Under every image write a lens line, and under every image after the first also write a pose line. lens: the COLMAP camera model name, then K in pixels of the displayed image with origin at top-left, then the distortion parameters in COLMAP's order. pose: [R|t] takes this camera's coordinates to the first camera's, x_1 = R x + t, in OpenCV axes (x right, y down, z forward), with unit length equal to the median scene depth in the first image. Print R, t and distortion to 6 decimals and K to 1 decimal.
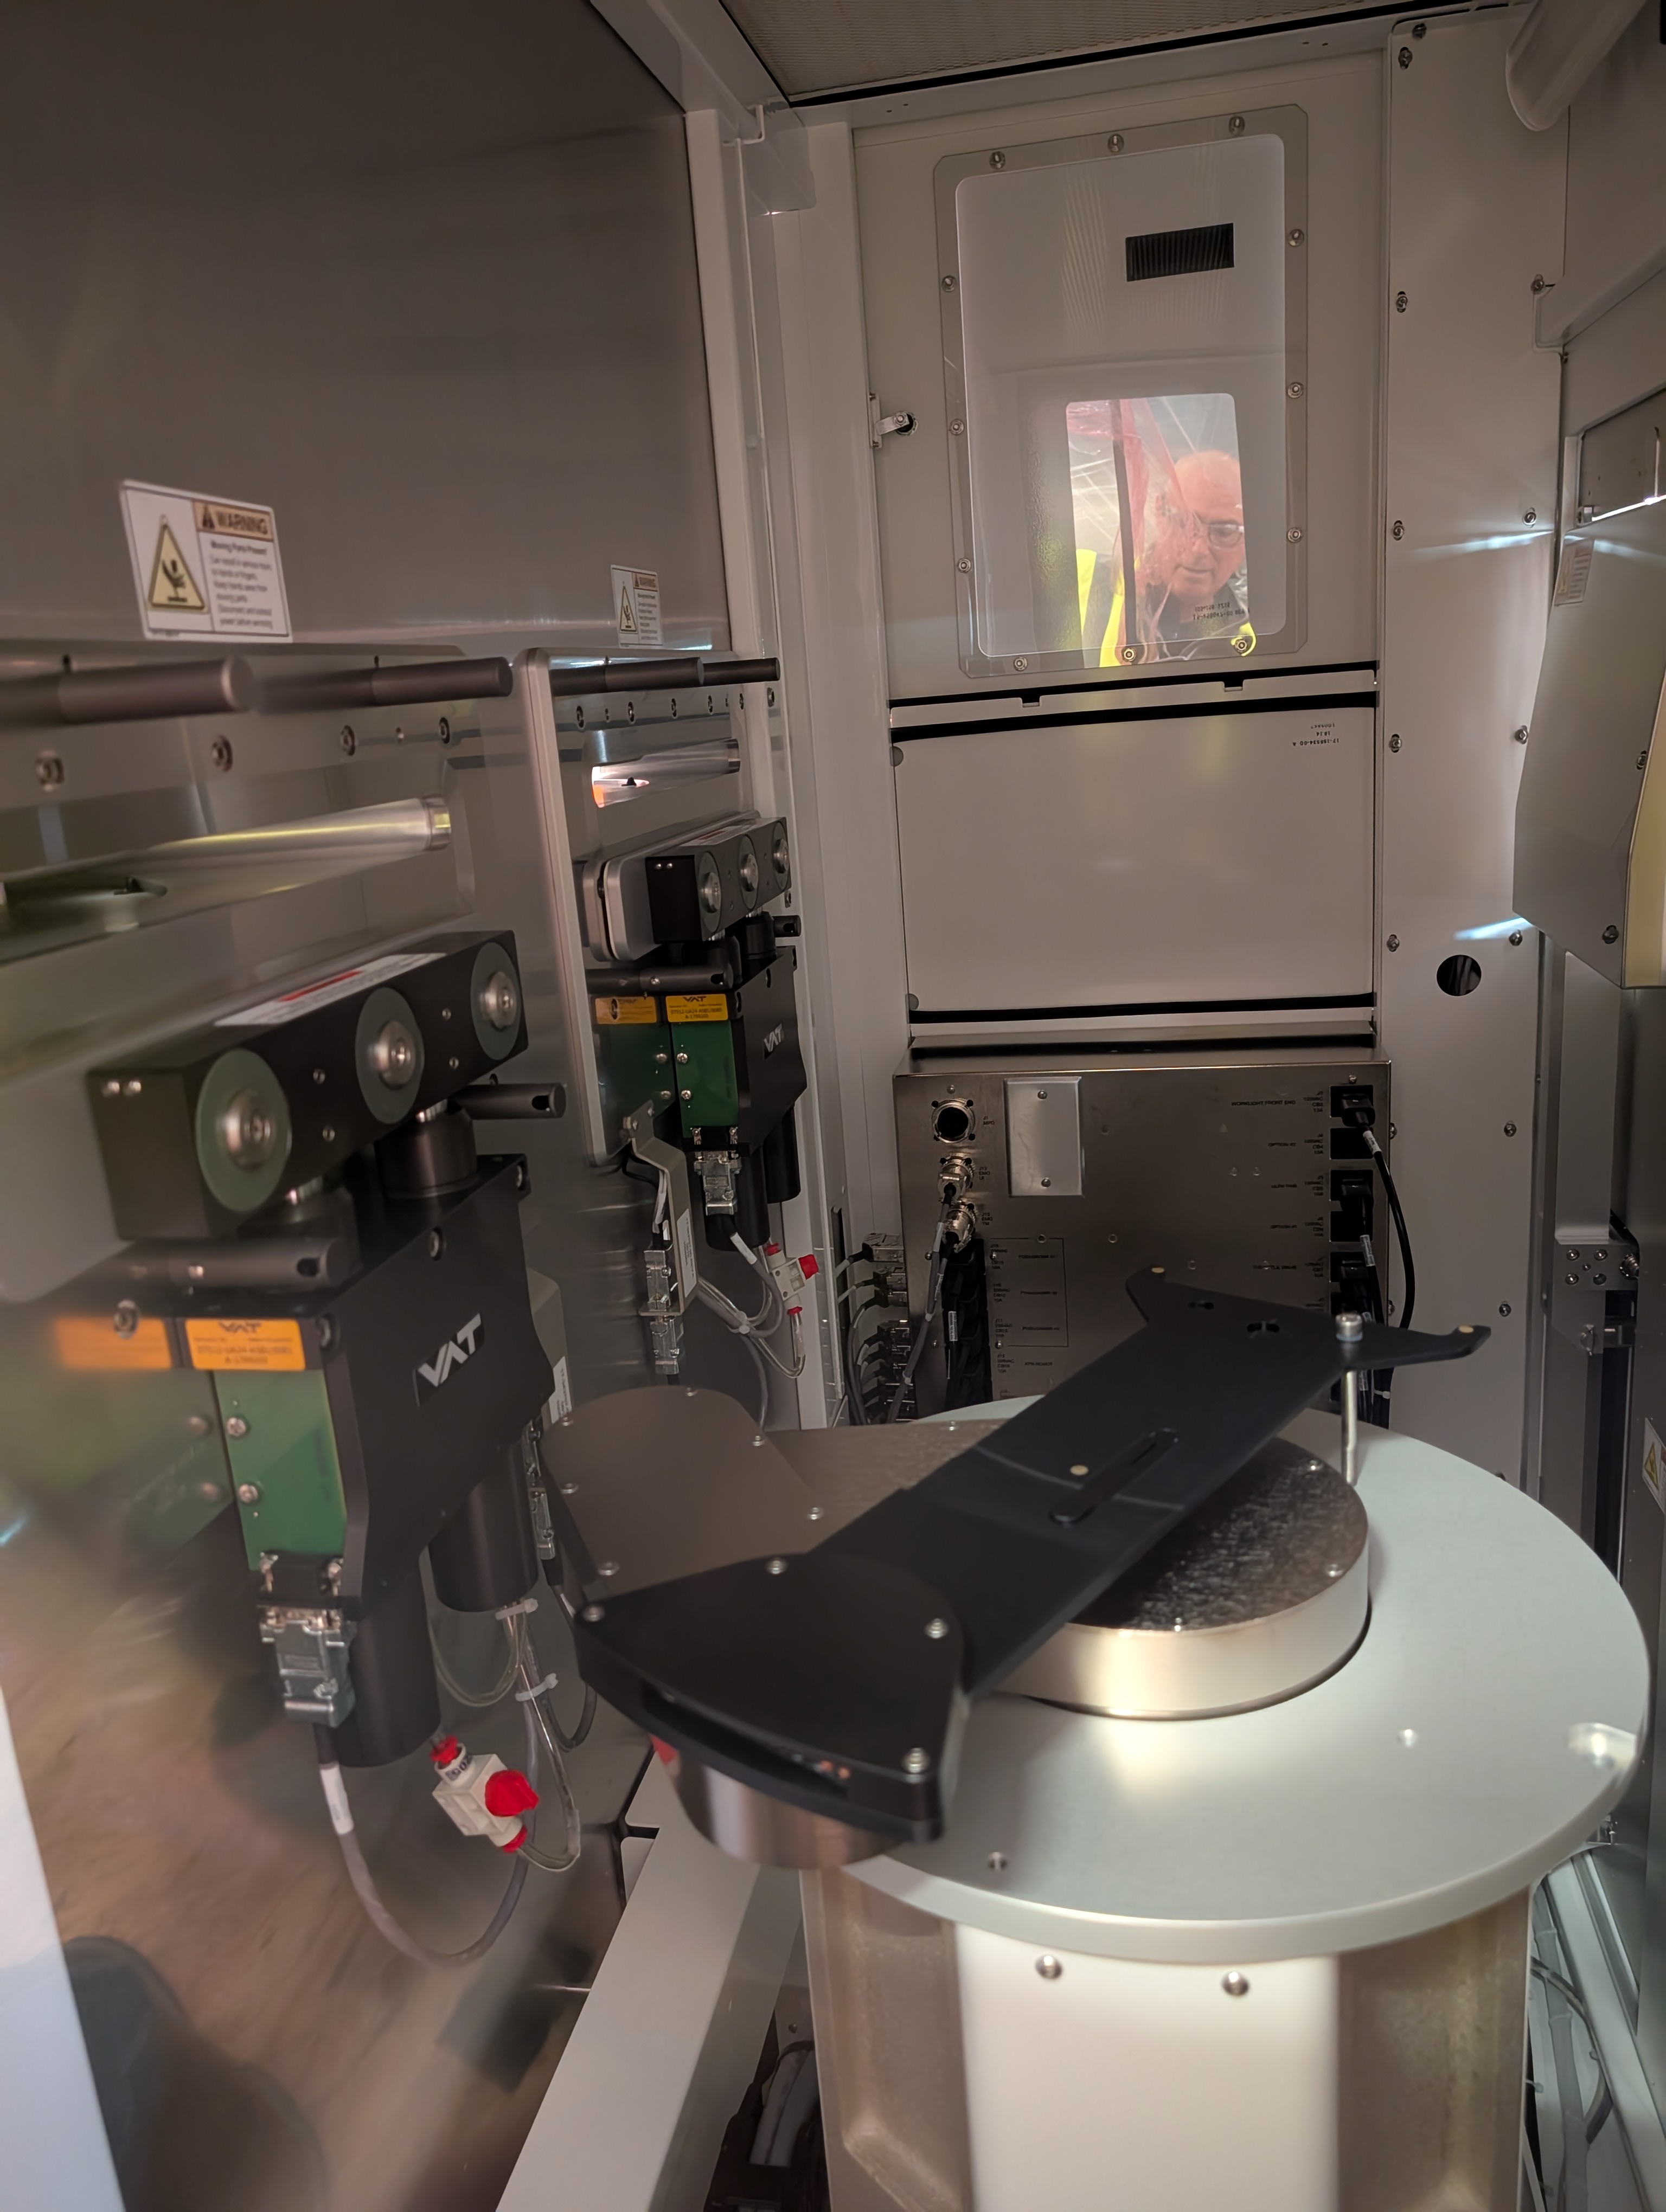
lens RADIAL K [[1594.9, 0, 833.0], [0, 1594.9, 1106.0], [0, 0, 1]] dist [0.000321, -0.002489]
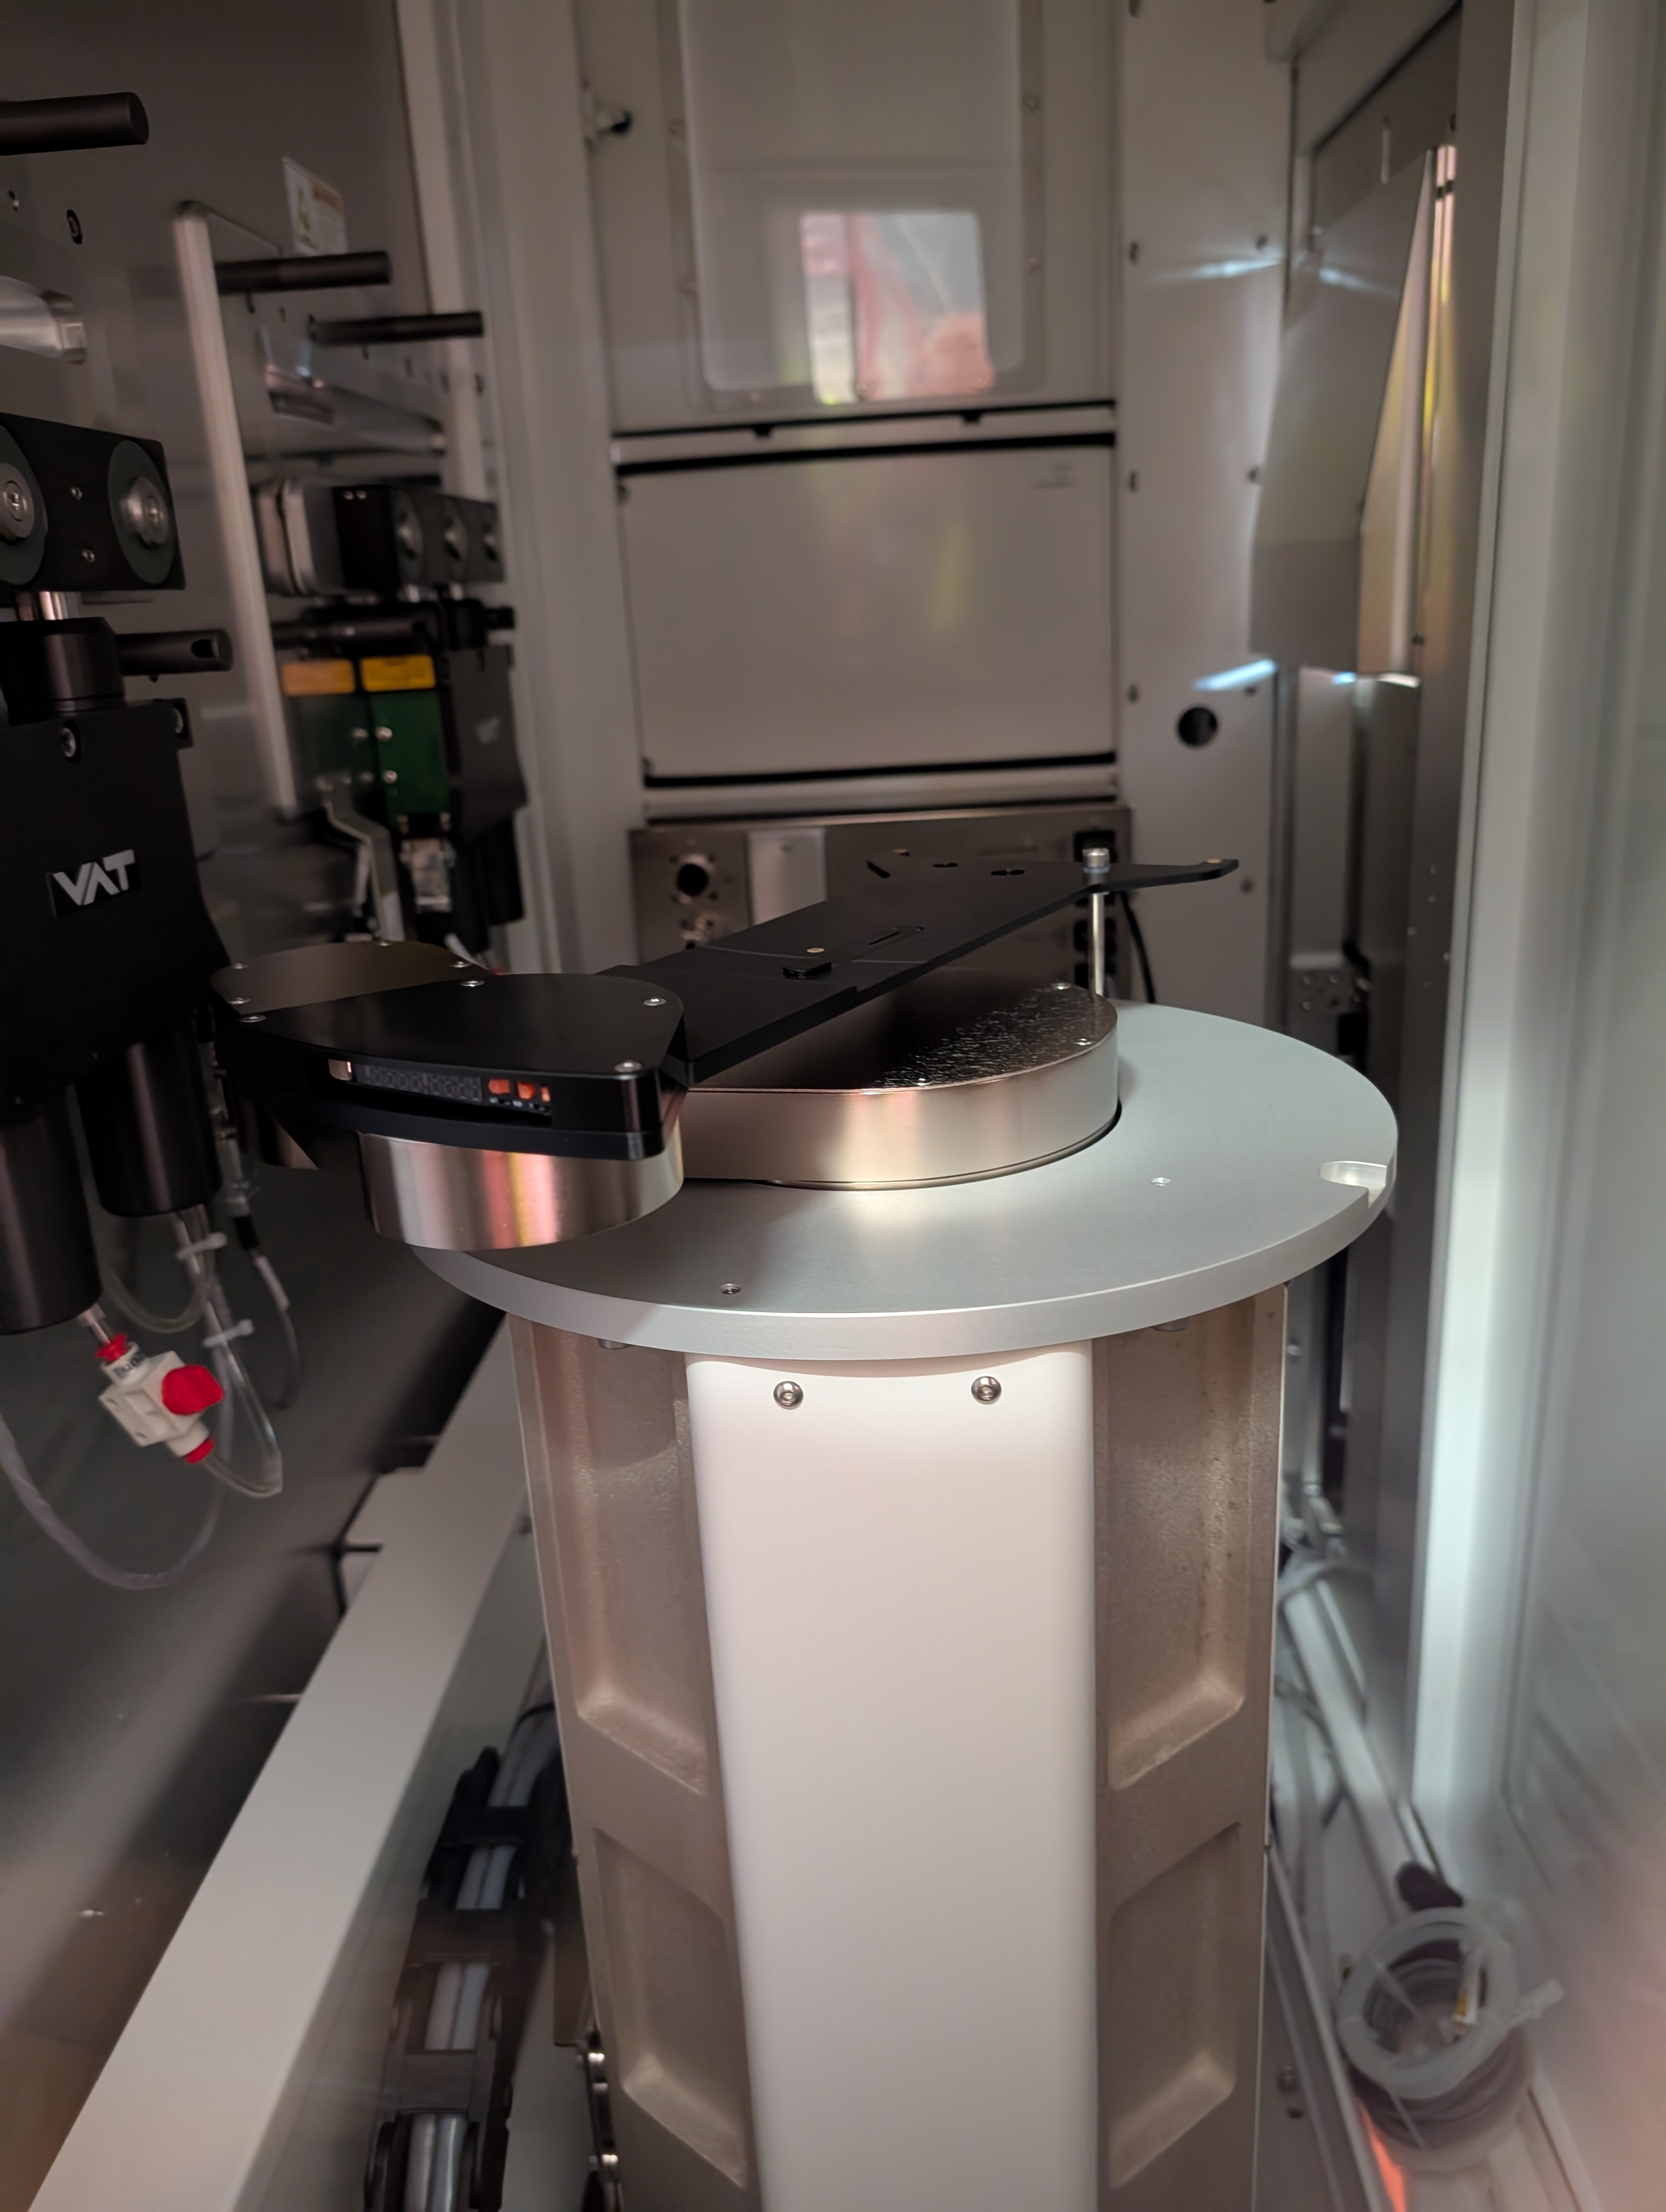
lens RADIAL K [[1631.7, 0, 833.0], [0, 1631.7, 1106.0], [0, 0, 1]] dist [-0.015251, 0.000937]
pose [[0.987659, -0.026987, 0.154279, 0.008937], [0.018590, 0.998279, 0.055613, 0.135640], [-0.155515, -0.052058, 0.986461, 0.035232]]
